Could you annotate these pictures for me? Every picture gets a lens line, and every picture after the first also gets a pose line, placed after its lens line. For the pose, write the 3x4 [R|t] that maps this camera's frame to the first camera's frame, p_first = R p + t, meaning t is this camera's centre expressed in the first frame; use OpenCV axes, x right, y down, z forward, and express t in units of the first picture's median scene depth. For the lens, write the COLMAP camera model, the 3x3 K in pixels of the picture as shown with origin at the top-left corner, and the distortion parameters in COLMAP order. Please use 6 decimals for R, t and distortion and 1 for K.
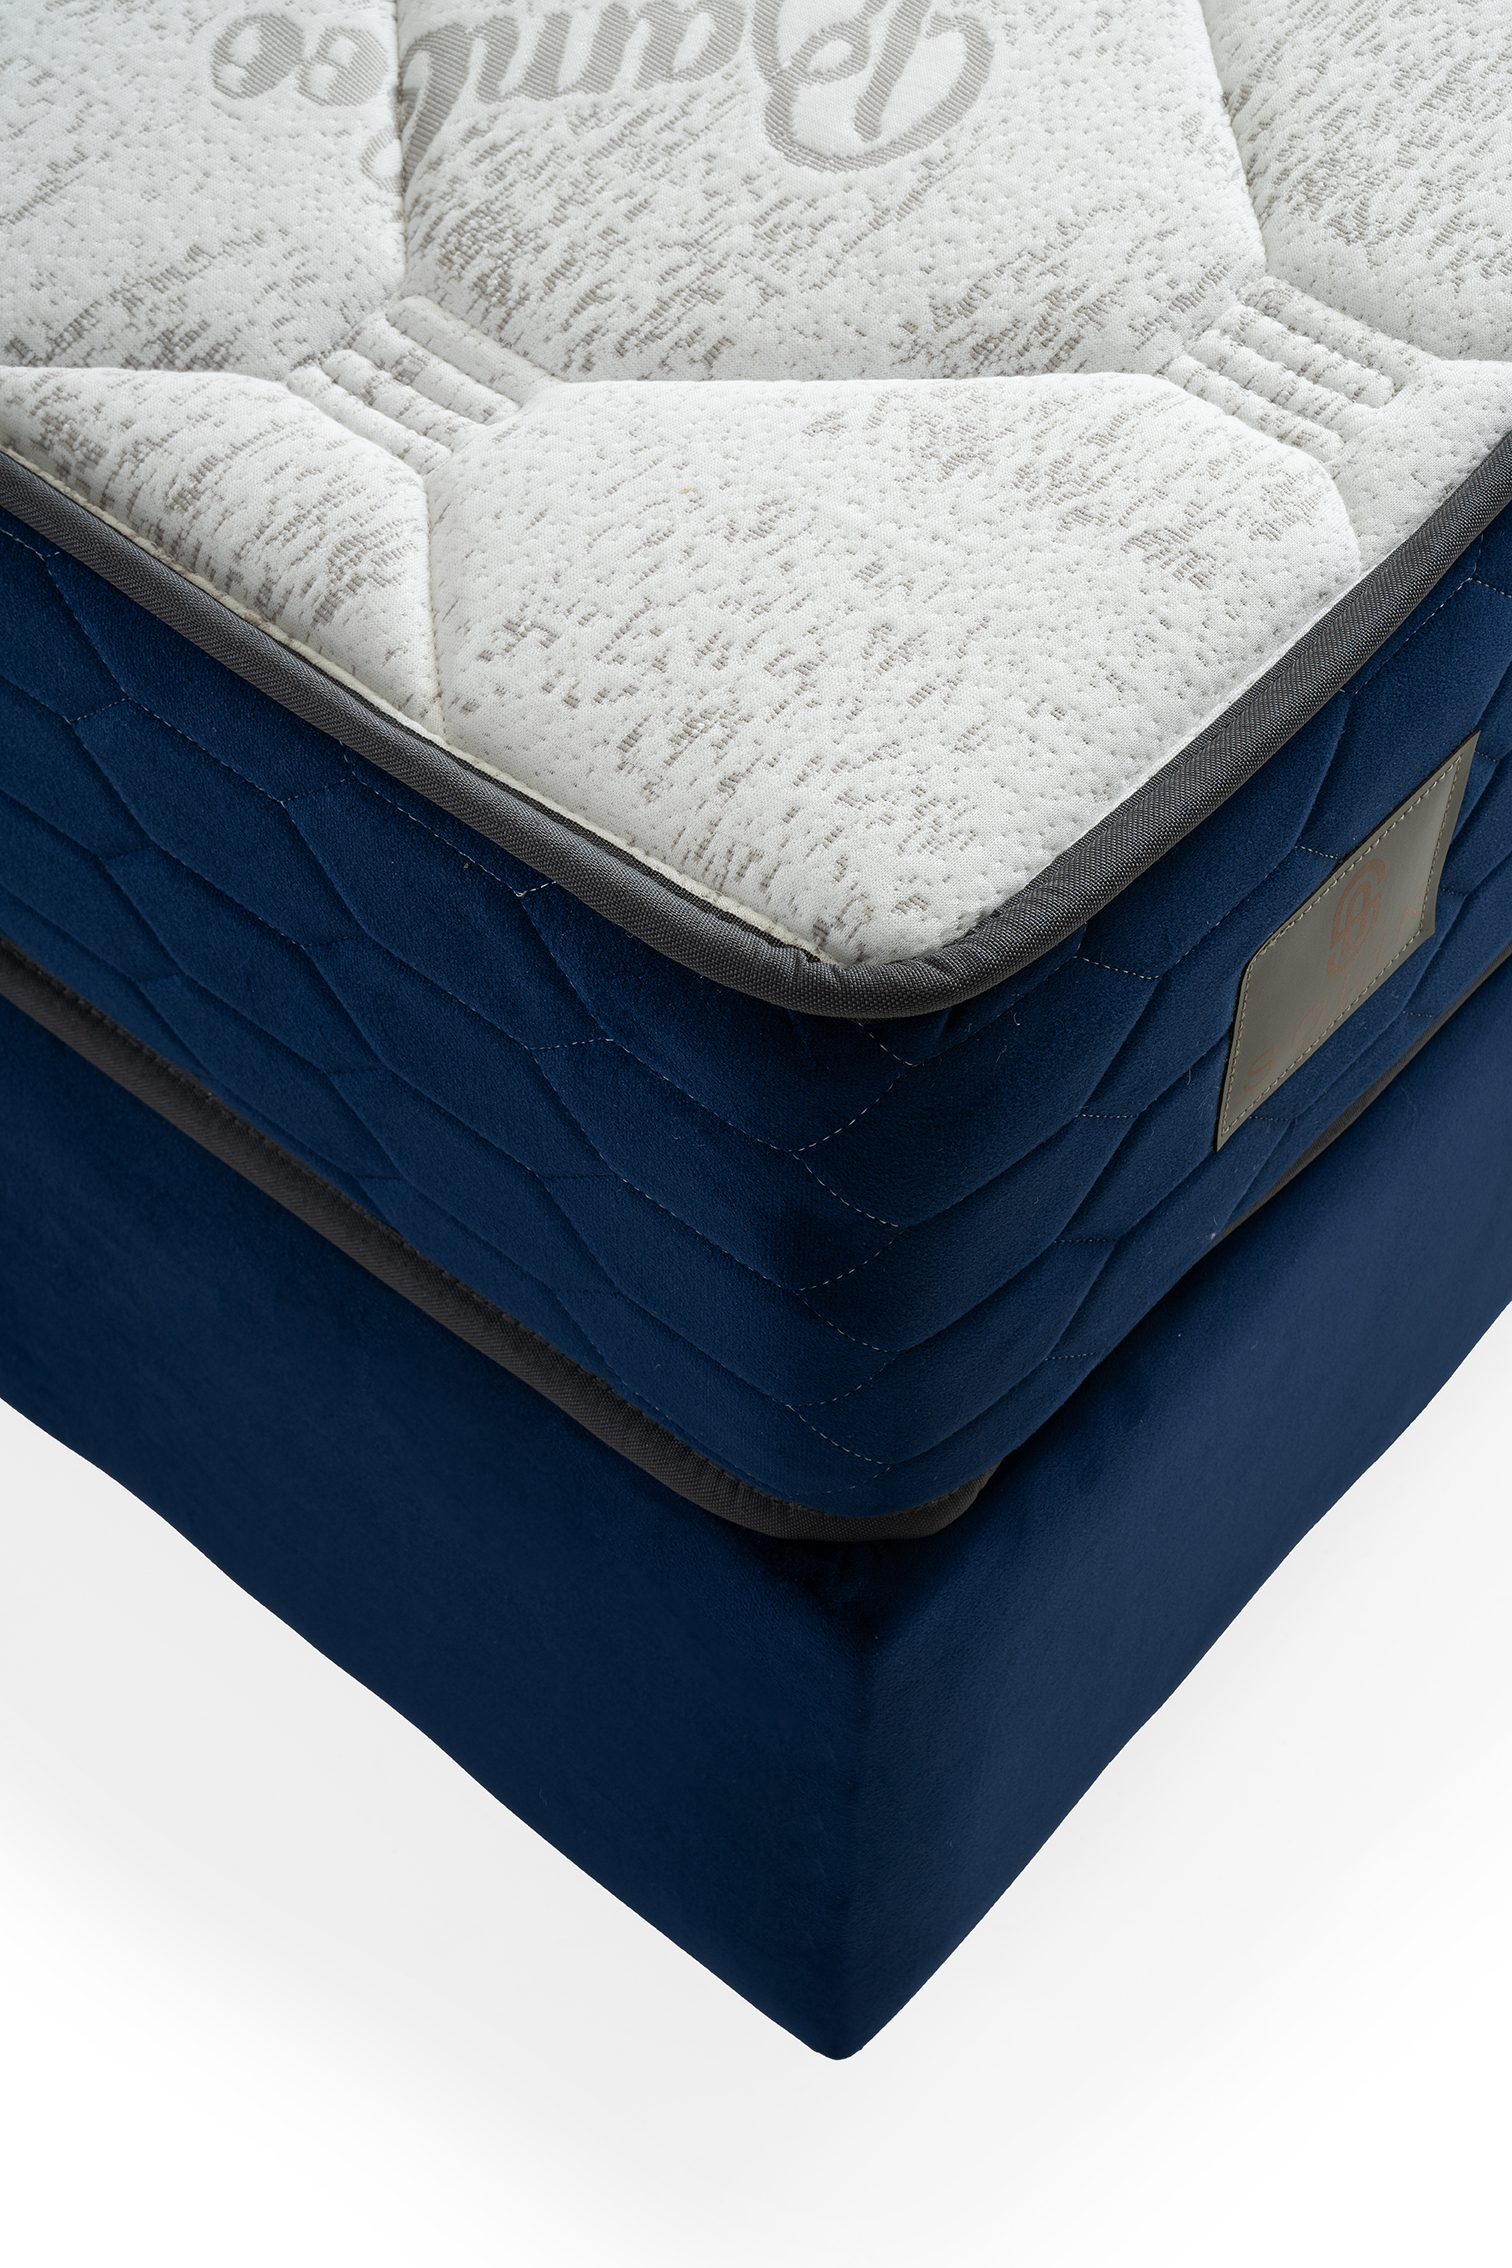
lens RADIAL K [[2983.9, 0, 774.6], [0, 2983.9, 1135.0], [0, 0, 1]] dist [0.170520, 0.000000]
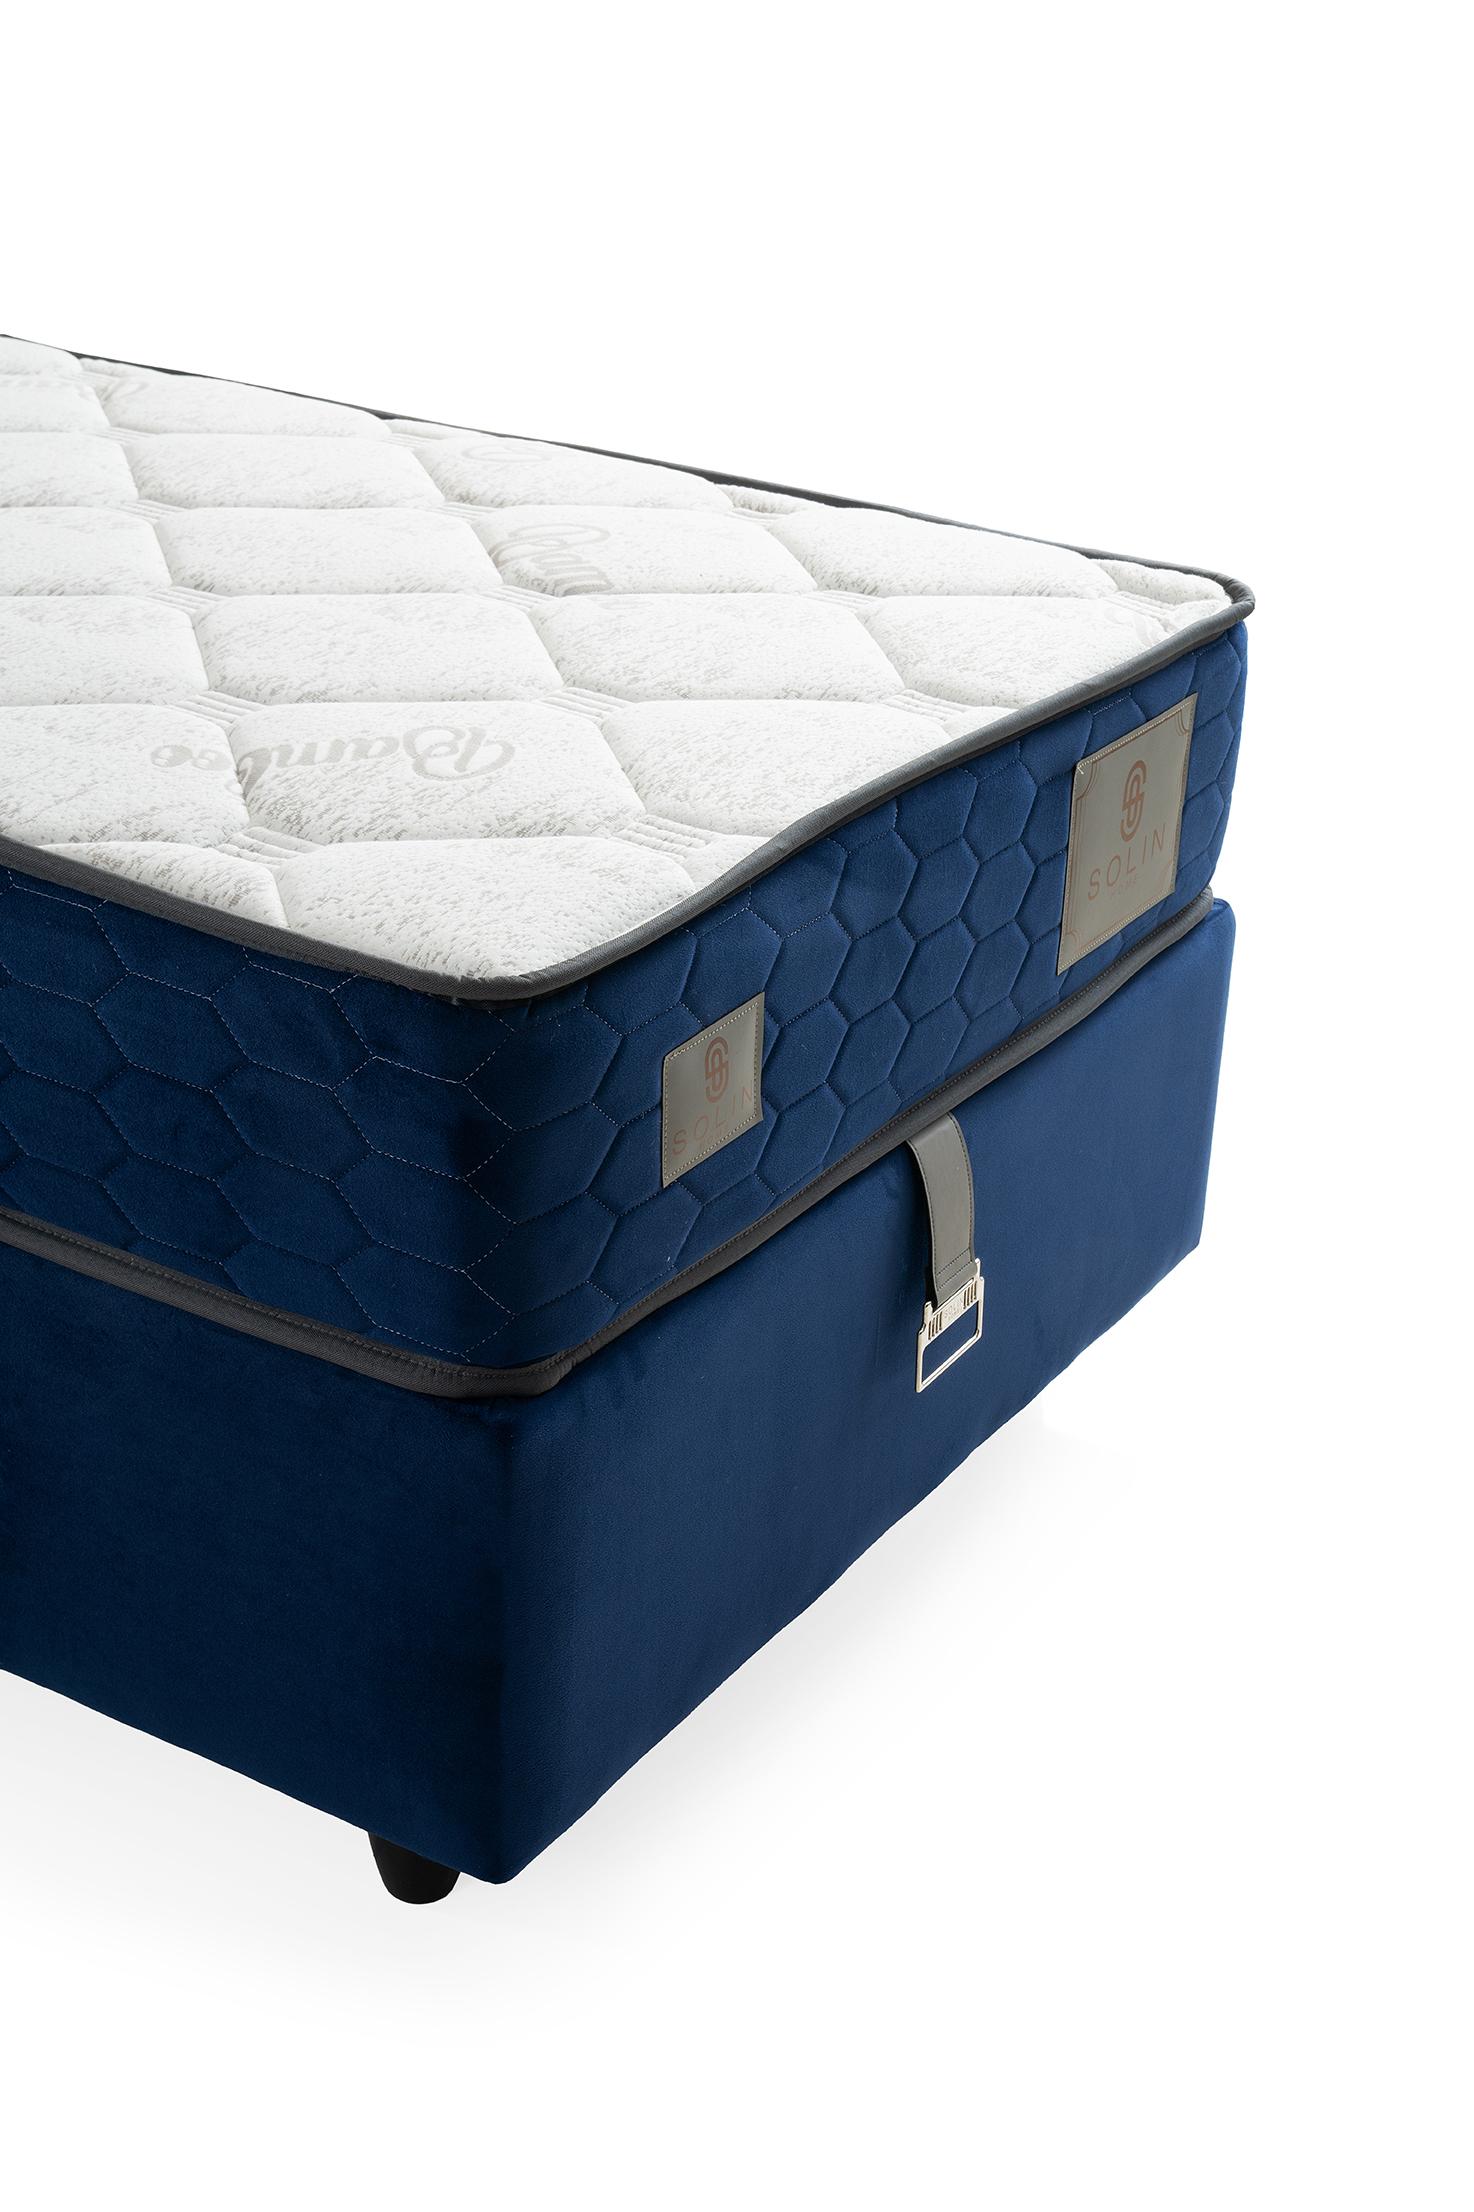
lens RADIAL K [[2910.2, 0, 726.1], [0, 2910.2, 1106.3], [0, 0, 1]] dist [0.170520, 0.000000]
pose [[0.987907, -0.036422, 0.150712, -0.110731], [0.099263, 0.895279, -0.434306, 0.851663], [-0.119111, 0.444014, 0.888068, -0.814251]]
